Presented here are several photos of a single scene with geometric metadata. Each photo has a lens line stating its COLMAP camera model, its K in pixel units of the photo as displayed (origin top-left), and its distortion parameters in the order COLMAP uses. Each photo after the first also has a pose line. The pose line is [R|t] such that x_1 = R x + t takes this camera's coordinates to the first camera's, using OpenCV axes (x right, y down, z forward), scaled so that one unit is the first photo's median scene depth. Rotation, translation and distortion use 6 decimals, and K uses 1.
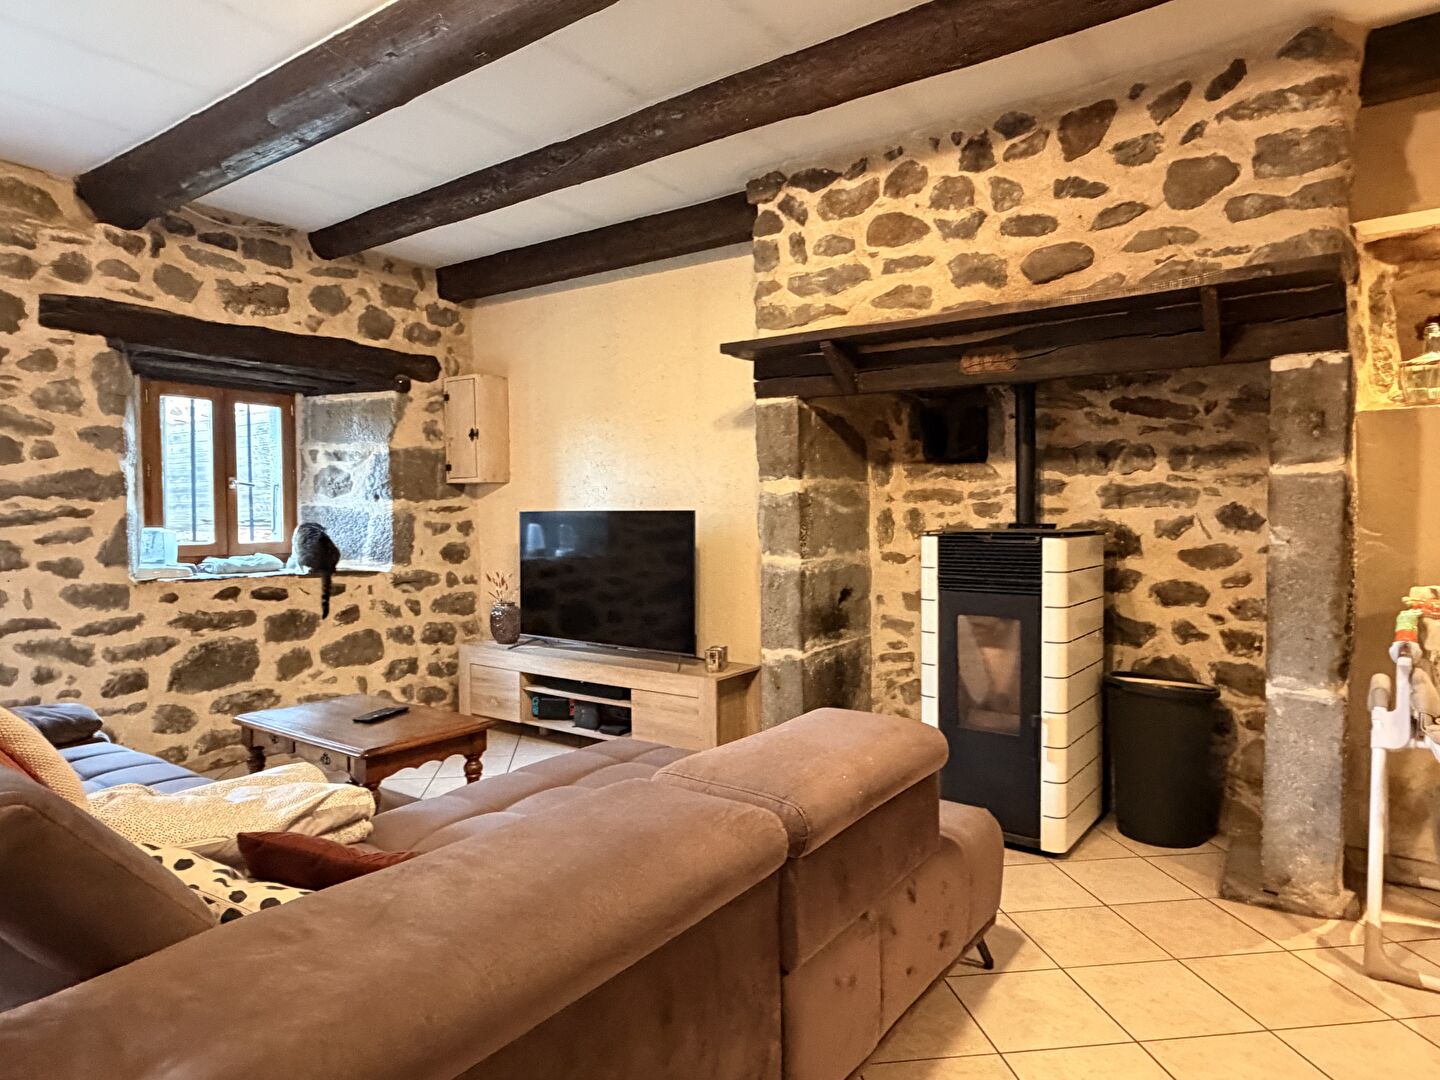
lens RADIAL K [[868.5, 0, 719.9], [0, 868.5, 536.7], [0, 0, 1]] dist [-0.000024, -0.000709]
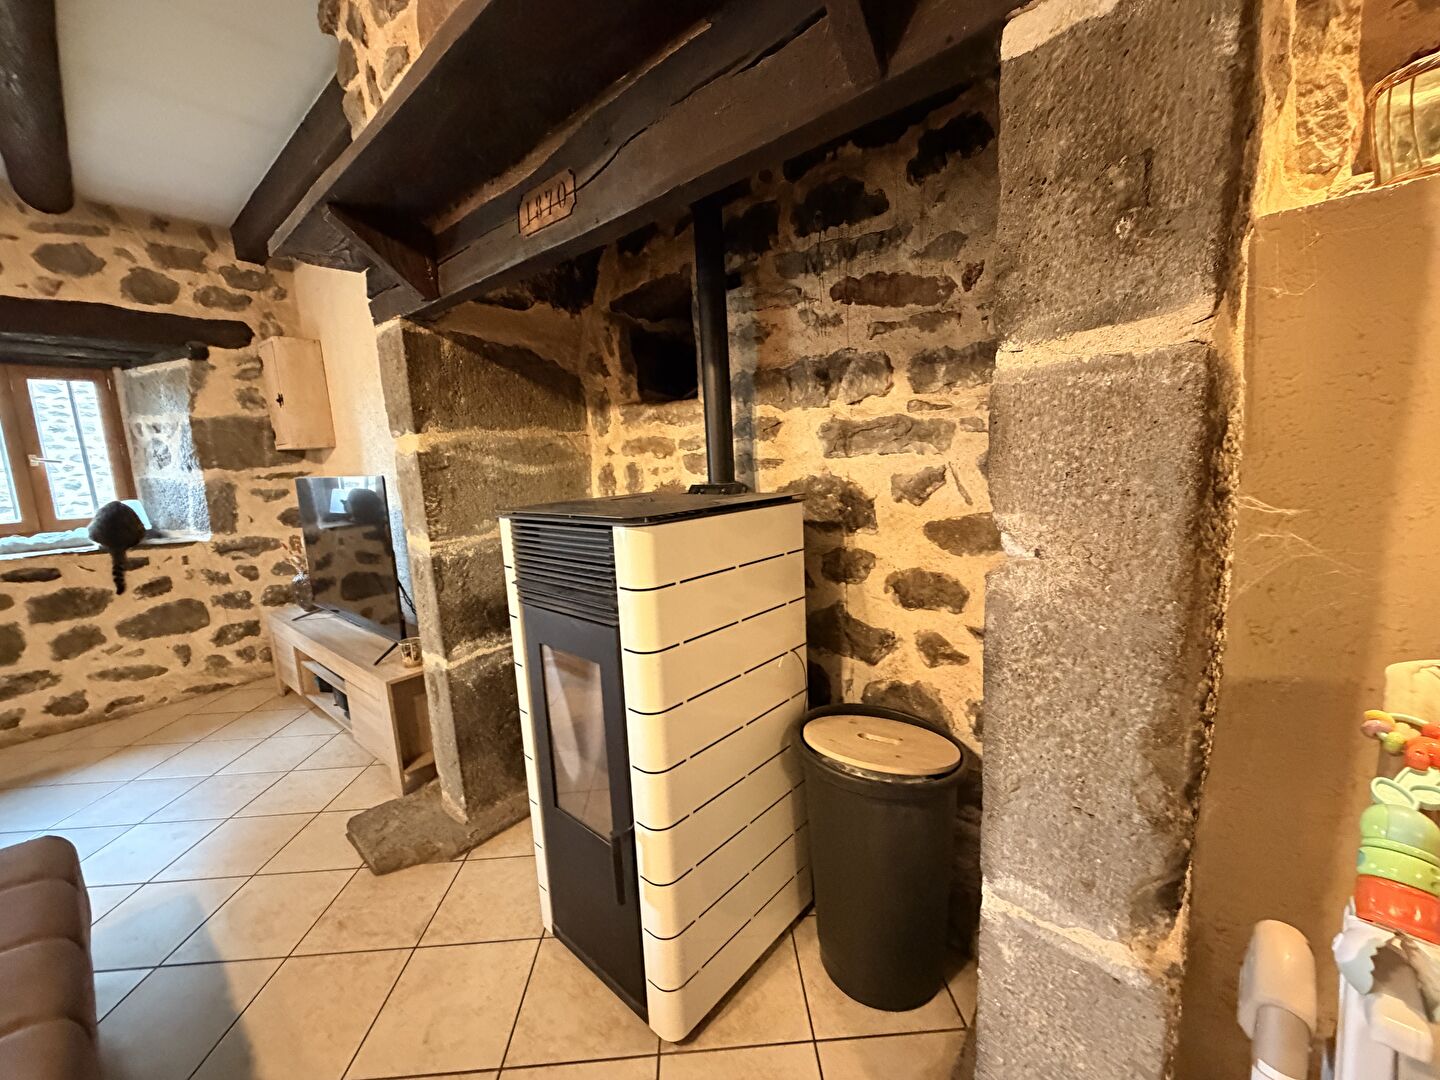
lens RADIAL K [[575.0, 0, 719.8], [0, 575.0, 540.5], [0, 0, 1]] dist [-0.001169, 0.000011]
pose [[0.995631, -0.028553, -0.088907, 0.371082], [0.039184, 0.991973, 0.120227, -0.024008], [0.084760, -0.123186, 0.988757, 0.511698]]
